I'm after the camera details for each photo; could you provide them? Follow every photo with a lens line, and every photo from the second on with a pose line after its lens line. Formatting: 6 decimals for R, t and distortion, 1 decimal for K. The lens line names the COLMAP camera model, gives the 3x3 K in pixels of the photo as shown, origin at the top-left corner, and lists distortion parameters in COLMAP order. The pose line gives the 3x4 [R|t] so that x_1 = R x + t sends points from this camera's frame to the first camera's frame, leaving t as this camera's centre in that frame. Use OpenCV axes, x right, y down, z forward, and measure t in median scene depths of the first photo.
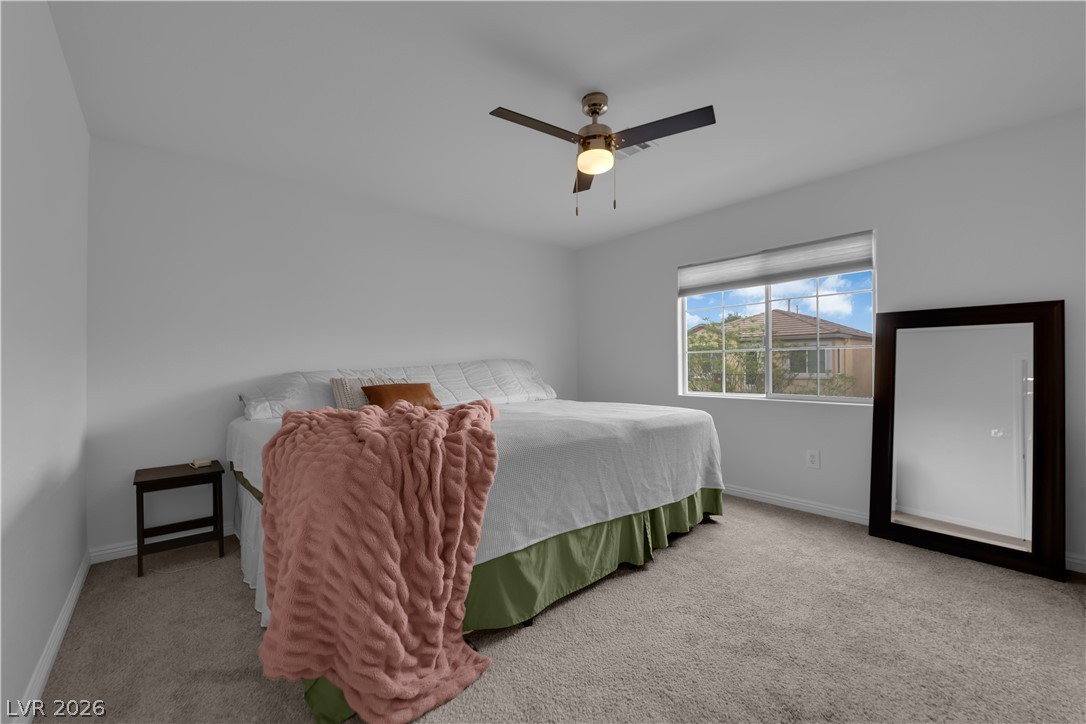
lens RADIAL K [[436.8, 0, 543.0], [0, 436.8, 362.0], [0, 0, 1]] dist [-0.008328, -0.005530]
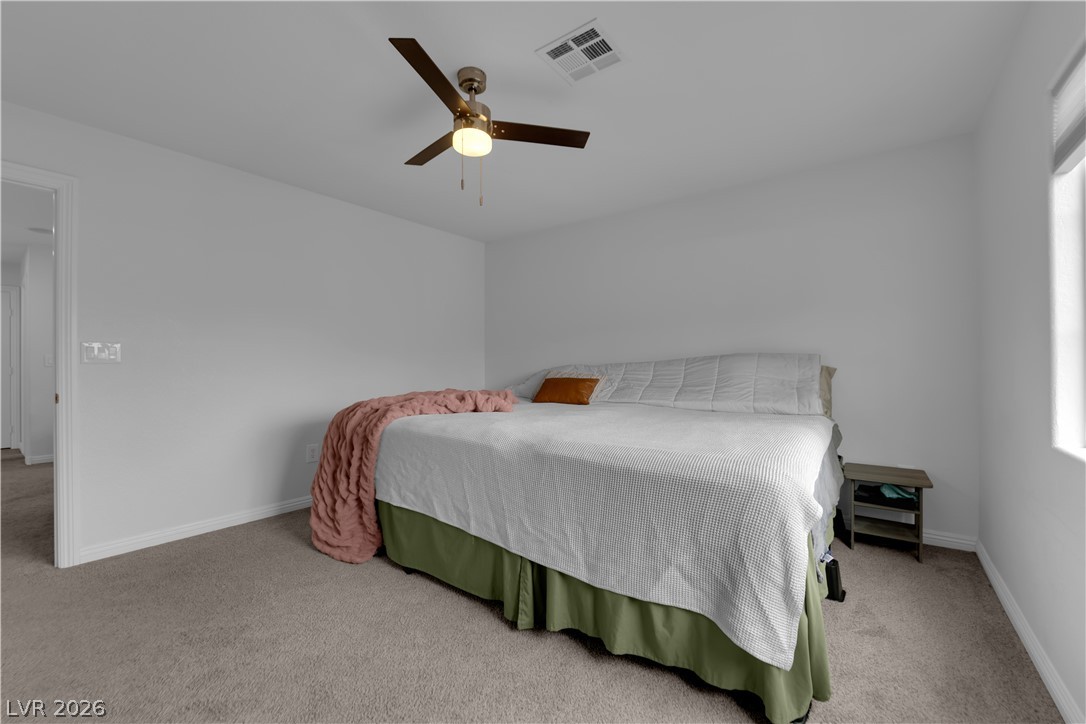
lens RADIAL K [[436.8, 0, 543.0], [0, 436.8, 362.0], [0, 0, 1]] dist [-0.008328, -0.005530]
pose [[0.201479, 0.005824, -0.979476, 1.009508], [0.006636, 0.999951, 0.007310, 0.000696], [0.979470, -0.007973, 0.201430, 0.915728]]
